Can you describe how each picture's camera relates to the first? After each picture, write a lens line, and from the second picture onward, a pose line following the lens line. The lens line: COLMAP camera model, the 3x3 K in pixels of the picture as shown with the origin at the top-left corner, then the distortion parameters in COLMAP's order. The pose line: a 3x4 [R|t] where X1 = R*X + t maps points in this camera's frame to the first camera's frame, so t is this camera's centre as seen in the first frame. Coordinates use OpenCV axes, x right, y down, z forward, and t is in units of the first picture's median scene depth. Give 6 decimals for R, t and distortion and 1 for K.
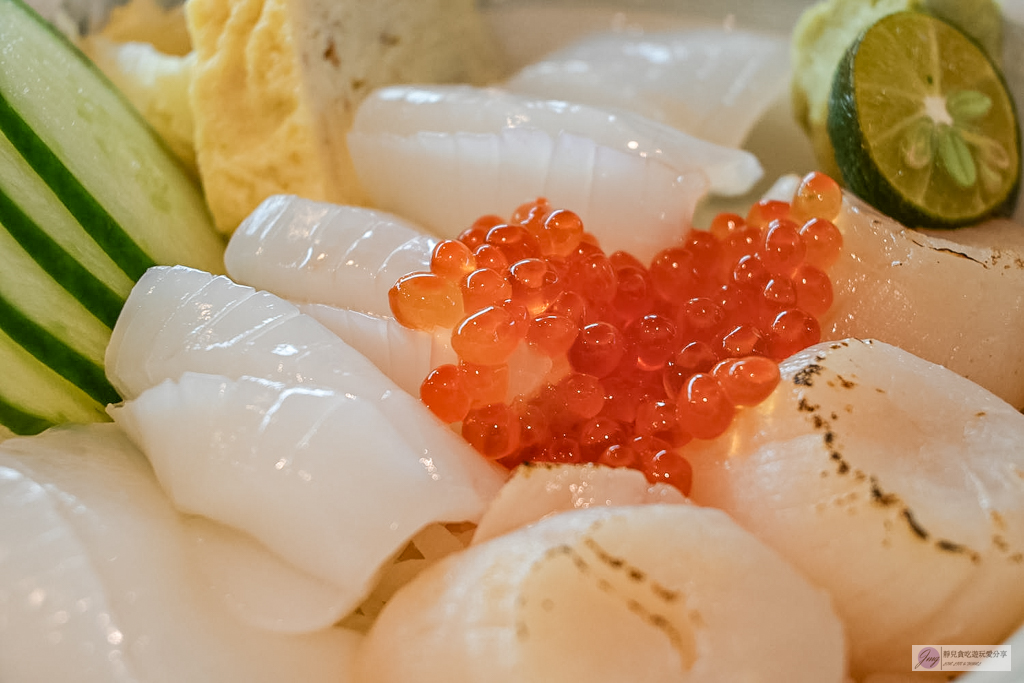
lens RADIAL K [[2051.0, 0, 506.7], [0, 2051.0, 341.0], [0, 0, 1]] dist [0.001901, 0.000000]
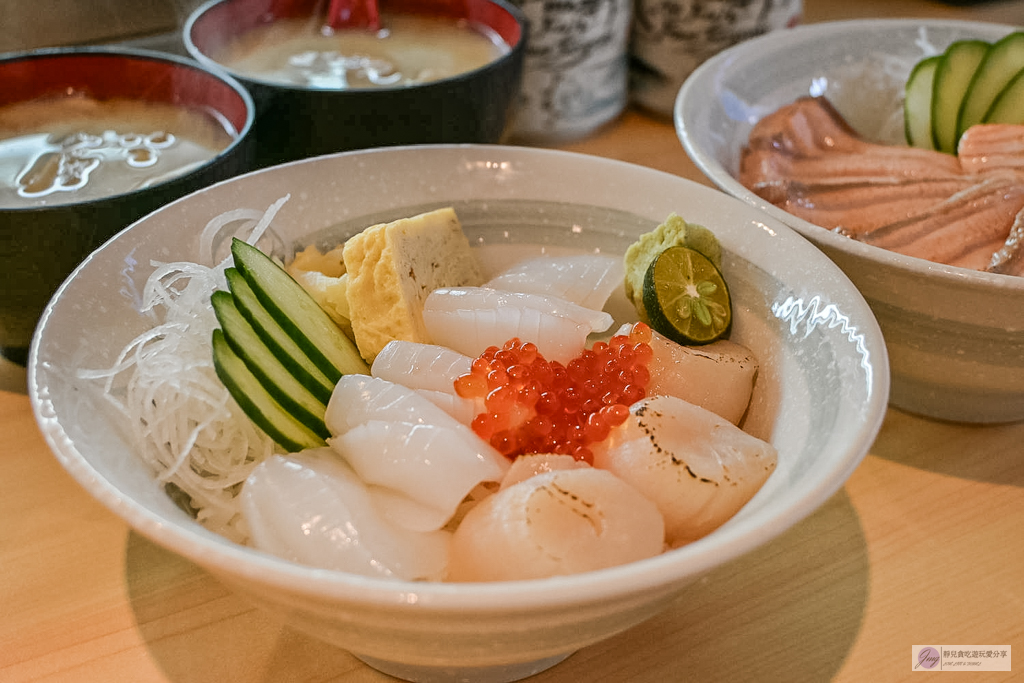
lens RADIAL K [[1393.9, 0, 503.8], [0, 1393.9, 335.1], [0, 0, 1]] dist [-0.013313, 0.000000]
pose [[0.997200, -0.034342, 0.066422, -0.097886], [0.038703, 0.997100, -0.065520, 0.025337], [-0.063980, 0.067907, 0.995638, -0.498322]]
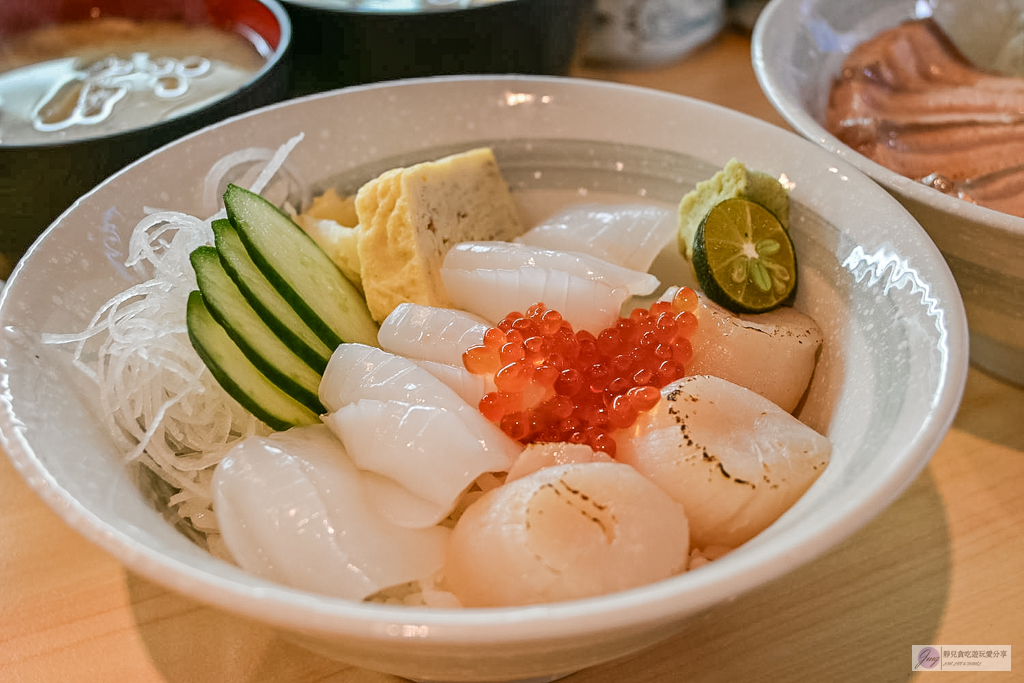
lens RADIAL K [[1393.9, 0, 513.4], [0, 1393.9, 339.1], [0, 0, 1]] dist [-0.013313, 0.000000]
pose [[0.999406, -0.016421, -0.030305, 0.030866], [0.016346, 0.999863, -0.002724, -0.033509], [0.030345, 0.002227, 0.999537, -0.318888]]
